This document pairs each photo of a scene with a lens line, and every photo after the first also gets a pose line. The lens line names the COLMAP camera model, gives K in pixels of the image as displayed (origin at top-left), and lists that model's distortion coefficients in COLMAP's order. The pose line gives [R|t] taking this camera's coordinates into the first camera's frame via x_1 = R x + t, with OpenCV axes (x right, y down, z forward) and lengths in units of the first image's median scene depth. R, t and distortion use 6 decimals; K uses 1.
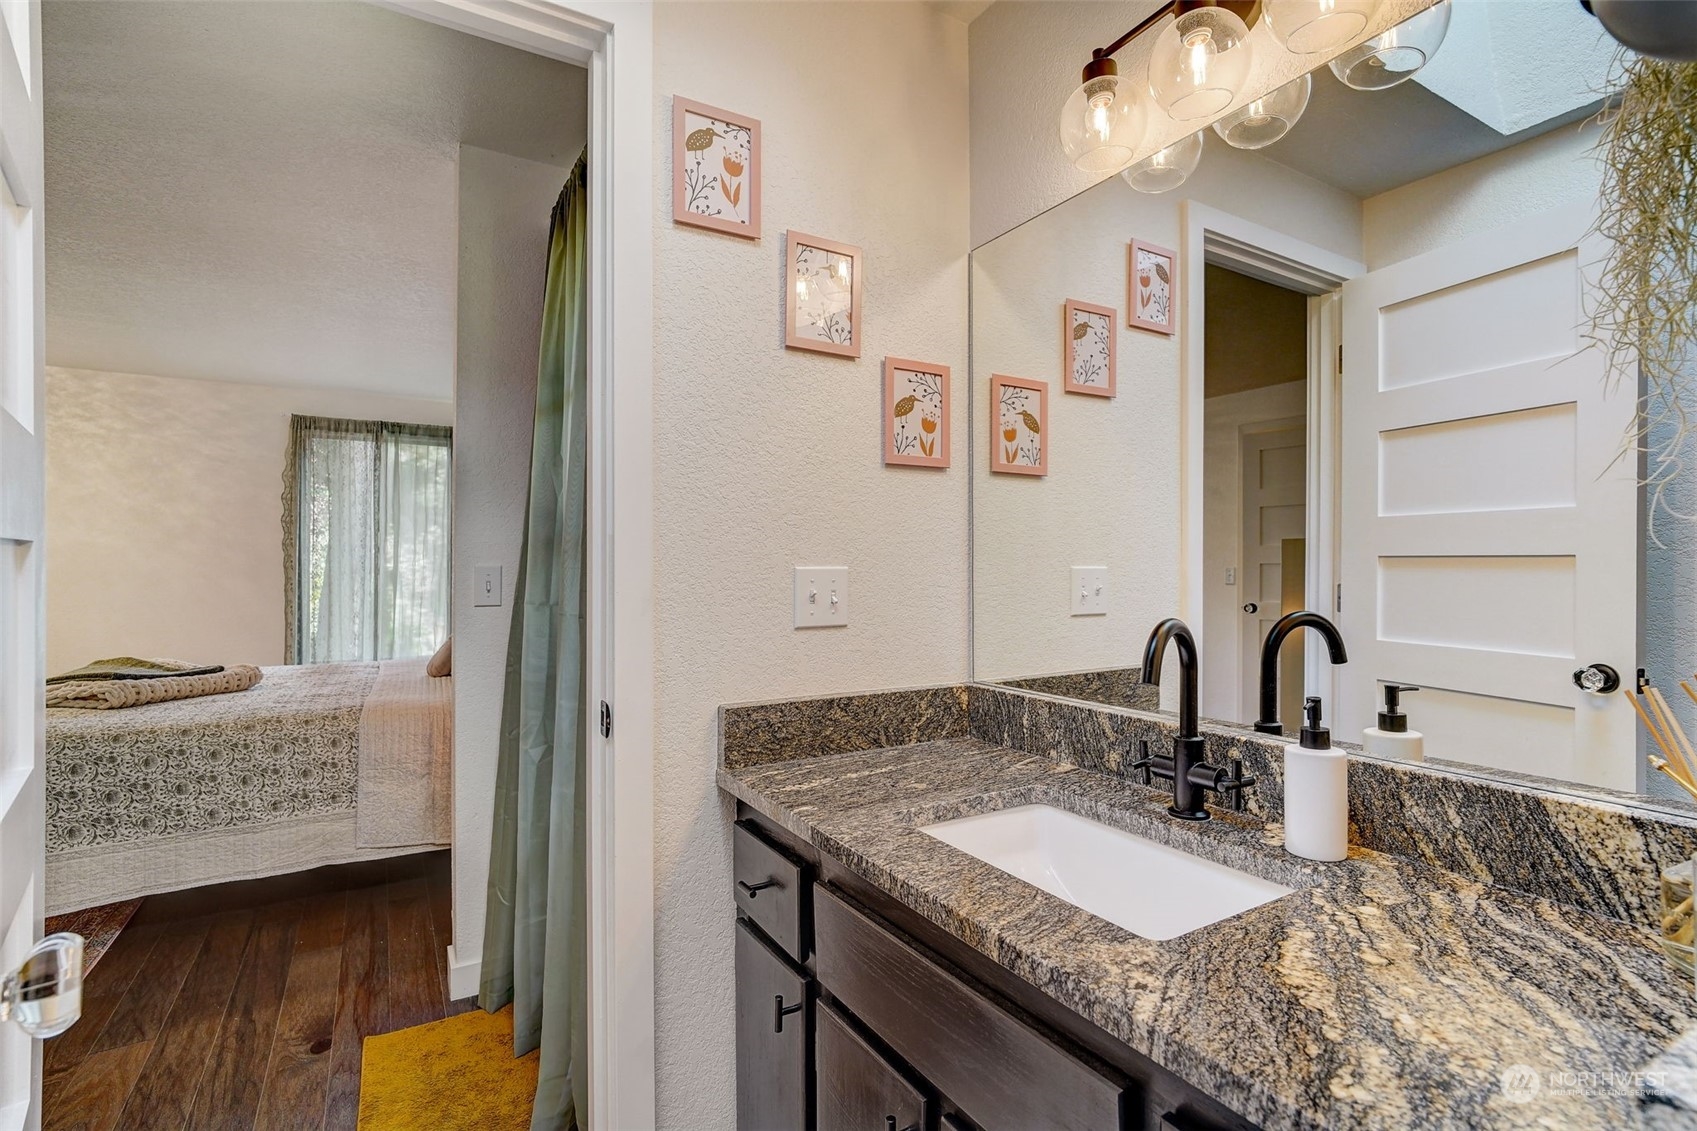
lens RADIAL K [[790.1, 0, 851.5], [0, 790.1, 561.3], [0, 0, 1]] dist [-0.013261, 0.005628]
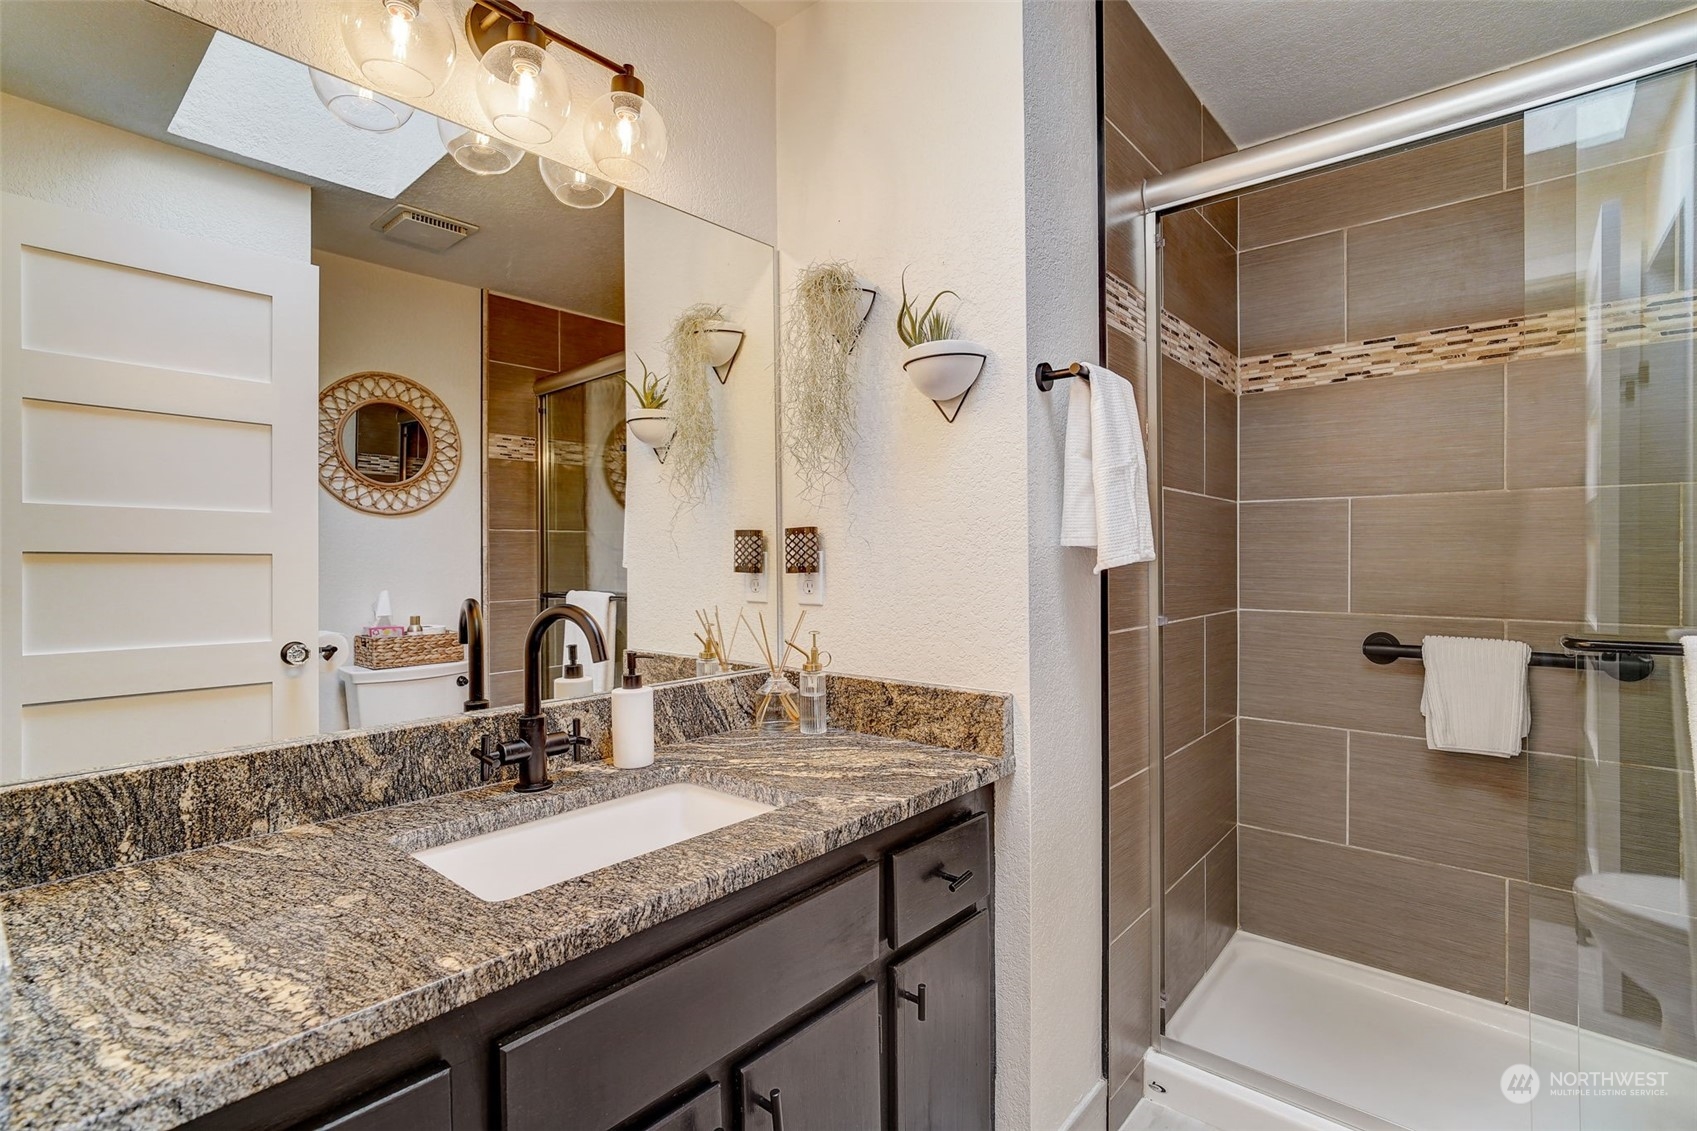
lens RADIAL K [[790.1, 0, 842.0], [0, 790.1, 555.8], [0, 0, 1]] dist [-0.013261, 0.005628]
pose [[-0.293814, 0.002532, 0.955859, -0.410995], [0.000989, 0.999997, -0.002345, 0.002655], [-0.955862, 0.000256, -0.293815, 0.506910]]
